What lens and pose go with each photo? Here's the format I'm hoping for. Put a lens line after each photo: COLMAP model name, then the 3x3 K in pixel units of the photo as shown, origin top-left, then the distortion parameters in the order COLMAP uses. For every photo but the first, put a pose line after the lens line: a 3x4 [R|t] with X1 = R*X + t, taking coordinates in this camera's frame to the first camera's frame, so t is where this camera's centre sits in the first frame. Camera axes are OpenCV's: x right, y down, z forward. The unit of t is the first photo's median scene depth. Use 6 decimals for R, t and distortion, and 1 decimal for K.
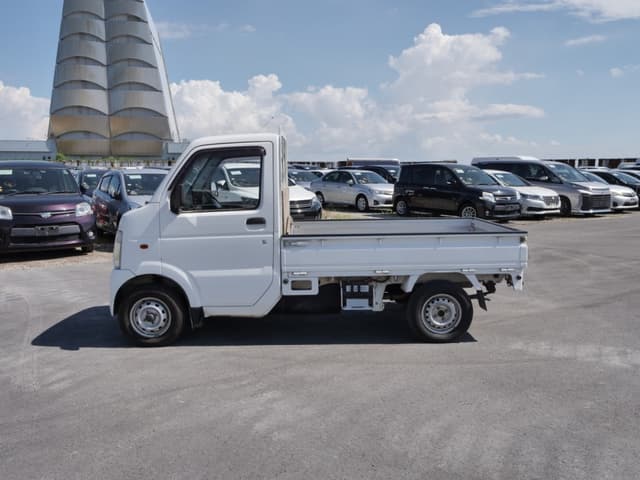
lens RADIAL K [[568.3, 0, 320.0], [0, 568.3, 240.0], [0, 0, 1]] dist [0.003994, 0.002016]
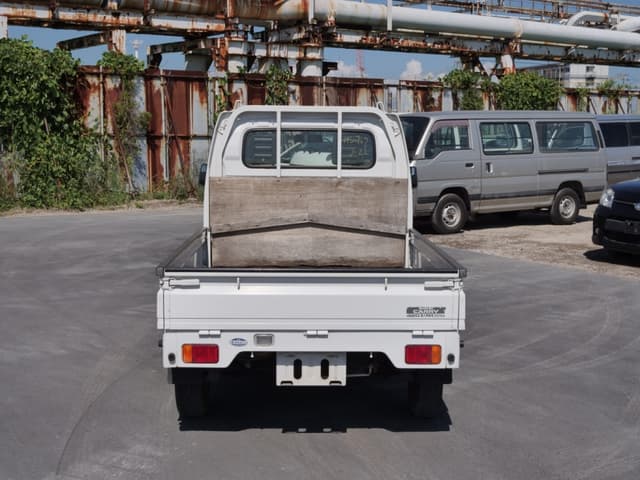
lens RADIAL K [[868.2, 0, 327.7], [0, 868.2, 239.9], [0, 0, 1]] dist [0.010467, -0.005456]
pose [[0.006411, 0.125561, -0.992065, 1.240192], [-0.126123, 0.984265, 0.123759, -0.175253], [0.991994, 0.124329, 0.022146, 1.144312]]
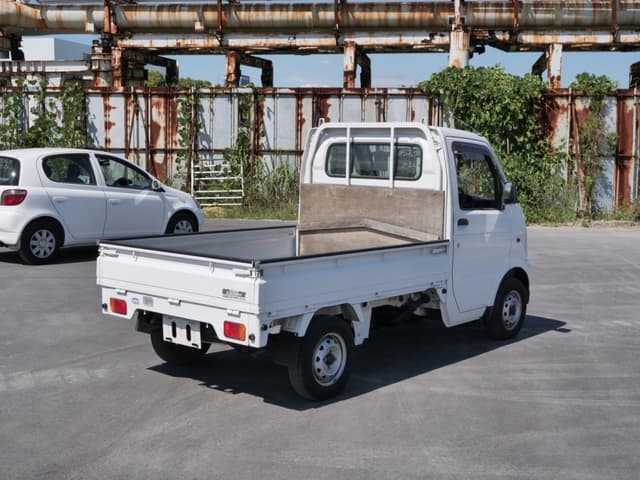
lens RADIAL K [[868.2, 0, 327.7], [0, 868.2, 239.9], [0, 0, 1]] dist [0.010467, -0.005456]
pose [[-0.654964, 0.072424, -0.752181, 1.073510], [-0.102952, 0.977563, 0.183770, -0.274832], [0.748614, 0.197801, -0.632813, 2.019579]]
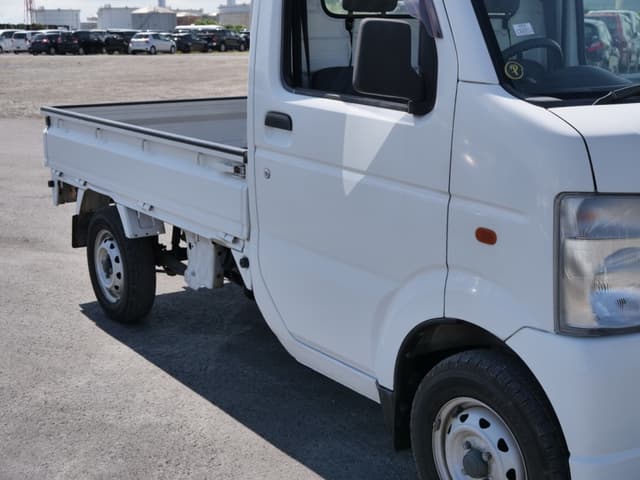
lens RADIAL K [[916.3, 0, 320.0], [0, 916.3, 240.0], [0, 0, 1]] dist [0.012749, 0.009036]
pose [[-0.549484, -0.177751, 0.816377, -0.639886], [0.105645, 0.954483, 0.278928, -0.158957], [-0.828798, 0.239513, -0.505694, 1.594438]]
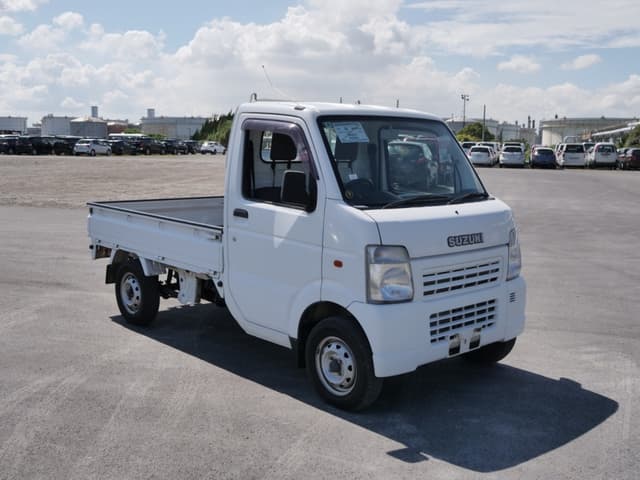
lens RADIAL K [[714.6, 0, 320.0], [0, 714.6, 240.0], [0, 0, 1]] dist [0.000842, -0.005205]
pose [[-0.657268, -0.110591, 0.745499, -0.920272], [0.072279, 0.975366, 0.208416, -0.228390], [-0.750183, 0.190869, -0.633083, 1.836055]]
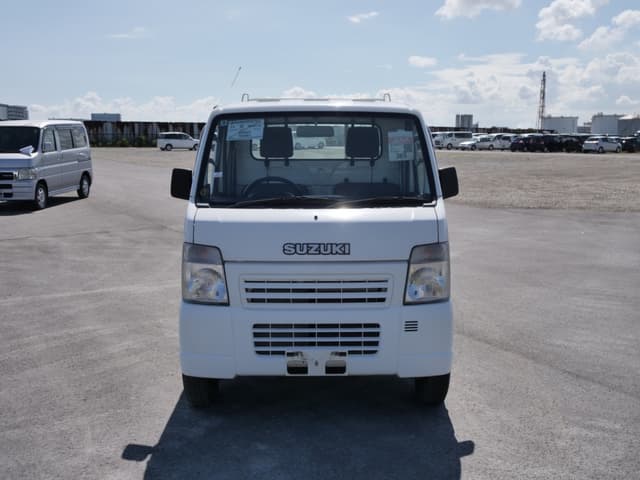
lens RADIAL K [[685.8, 0, 320.0], [0, 685.8, 240.0], [0, 0, 1]] dist [-0.004604, -0.004984]
pose [[0.018358, -0.148469, 0.988747, -1.120822], [0.114960, 0.982668, 0.145422, -0.148472], [-0.993200, 0.110997, 0.035108, 1.102872]]
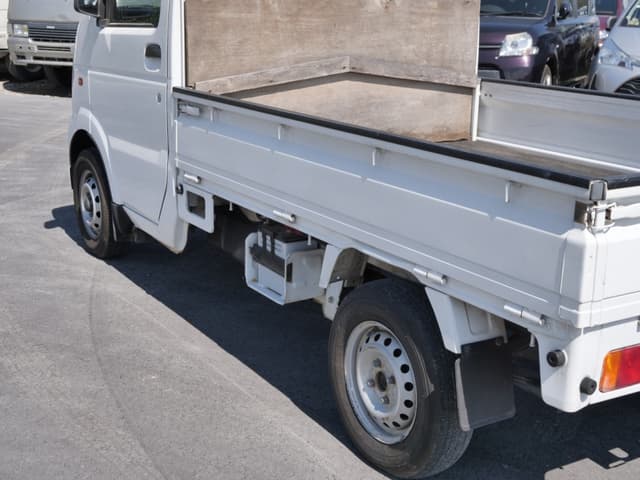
lens RADIAL K [[916.3, 0, 320.0], [0, 916.3, 240.0], [0, 0, 1]] dist [0.012749, 0.009036]
pose [[0.509027, 0.241921, -0.826054, 0.618999], [-0.128689, 0.970294, 0.204864, -0.054036], [0.851076, 0.002023, 0.525039, 0.702500]]
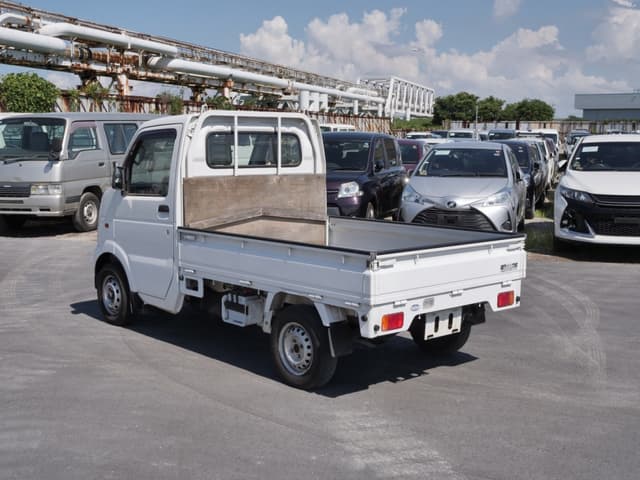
lens RADIAL K [[841.7, 0, 320.0], [0, 841.7, 240.0], [0, 0, 1]] dist [0.002057, -0.000854]
pose [[0.646981, 0.100272, -0.755885, 1.080190], [-0.098063, 0.994025, 0.047928, -0.072198], [0.756174, 0.043116, 0.652948, 0.289747]]
